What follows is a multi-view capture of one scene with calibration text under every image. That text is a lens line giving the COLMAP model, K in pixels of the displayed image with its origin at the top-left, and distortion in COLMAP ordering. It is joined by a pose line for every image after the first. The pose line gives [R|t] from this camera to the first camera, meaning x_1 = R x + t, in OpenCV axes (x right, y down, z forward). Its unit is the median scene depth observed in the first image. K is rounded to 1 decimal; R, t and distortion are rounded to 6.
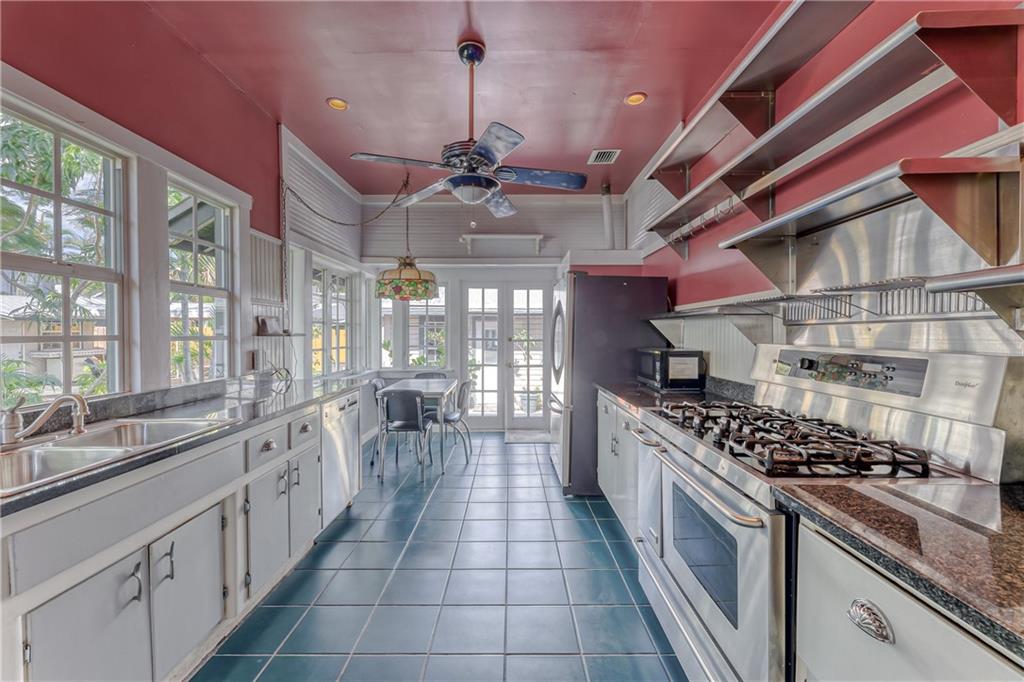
lens RADIAL K [[410.1, 0, 509.7], [0, 410.1, 339.2], [0, 0, 1]] dist [-0.000481, -0.000148]
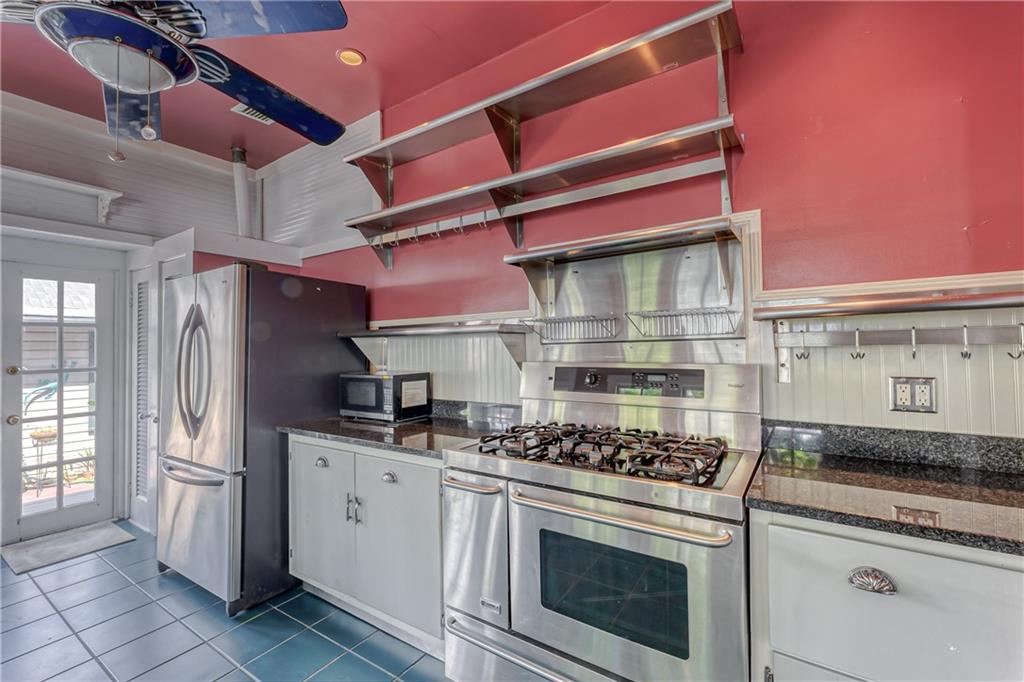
lens RADIAL K [[437.2, 0, 511.7], [0, 437.2, 339.7], [0, 0, 1]] dist [0.000964, -0.000148]
pose [[0.553738, 0.007835, 0.832654, -0.198178], [0.027918, 0.999219, -0.027969, -0.010178], [-0.832223, 0.038733, 0.553086, 0.270355]]
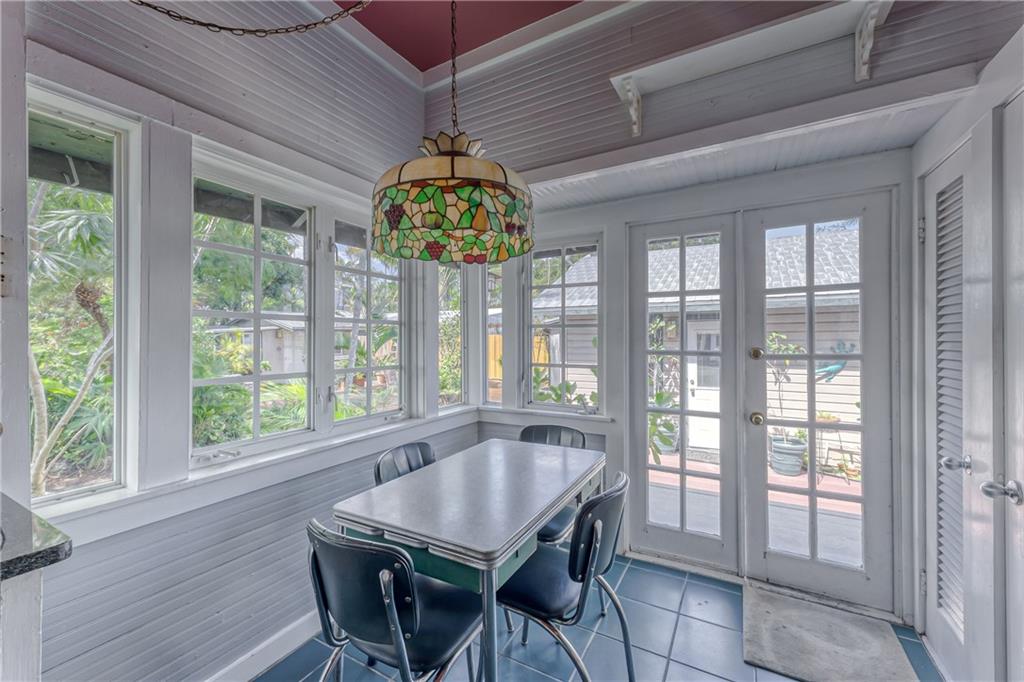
lens RADIAL K [[410.1, 0, 509.7], [0, 410.1, 339.2], [0, 0, 1]] dist [-0.000481, -0.000148]
pose [[0.870270, -0.006560, -0.492531, -0.019014], [-0.001662, 0.999867, -0.016254, -0.012429], [0.492572, 0.014964, 0.870143, 0.943454]]
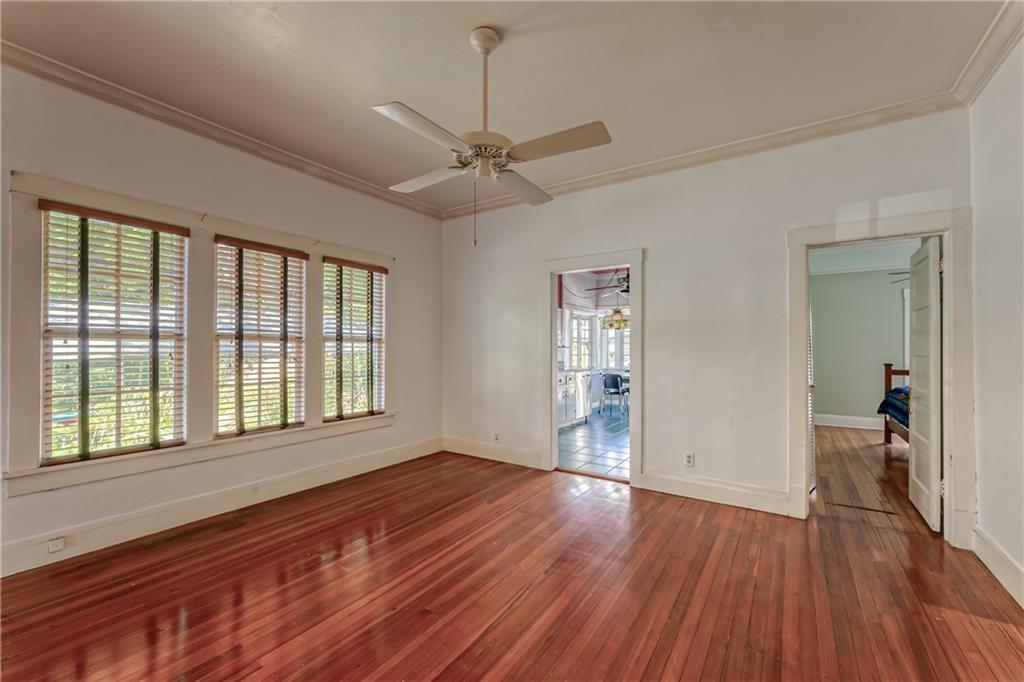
lens RADIAL K [[418.9, 0, 514.5], [0, 418.9, 342.7], [0, 0, 1]] dist [-0.006877, 0.000180]
pose [[0.835860, -0.002722, -0.548936, 0.592780], [-0.011158, 0.999697, -0.021946, 0.020077], [0.548829, 0.024469, 0.835576, -1.267674]]
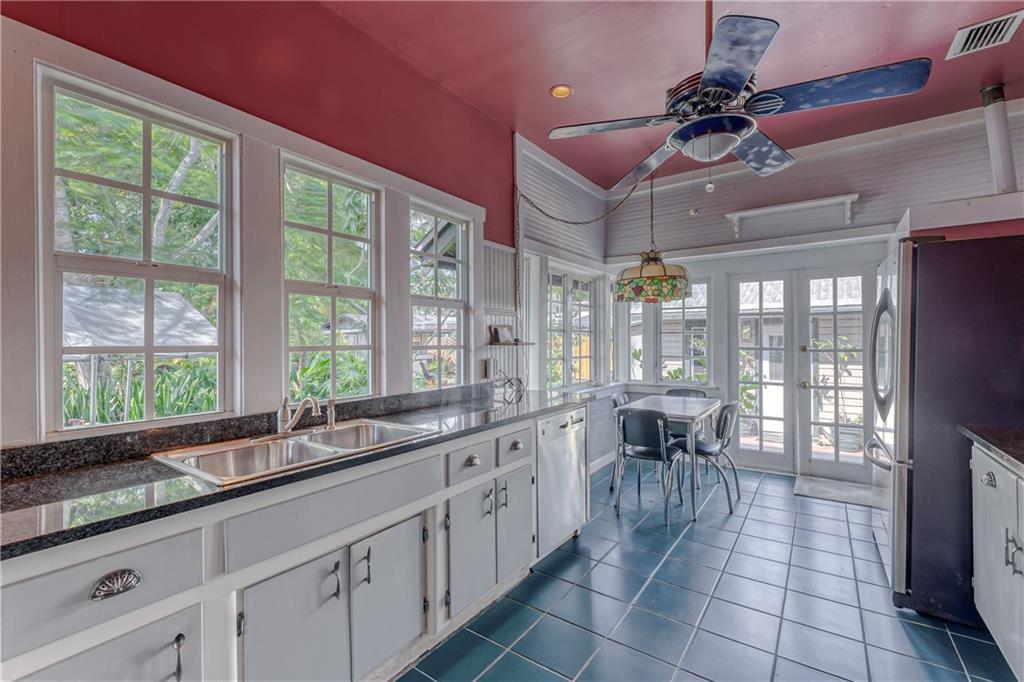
lens RADIAL K [[437.2, 0, 511.7], [0, 437.2, 339.7], [0, 0, 1]] dist [0.000964, -0.000148]
pose [[0.815337, -0.007348, -0.578940, 0.047693], [-0.002709, 0.999860, -0.016505, -0.003369], [0.578980, 0.015025, 0.815203, 0.137992]]
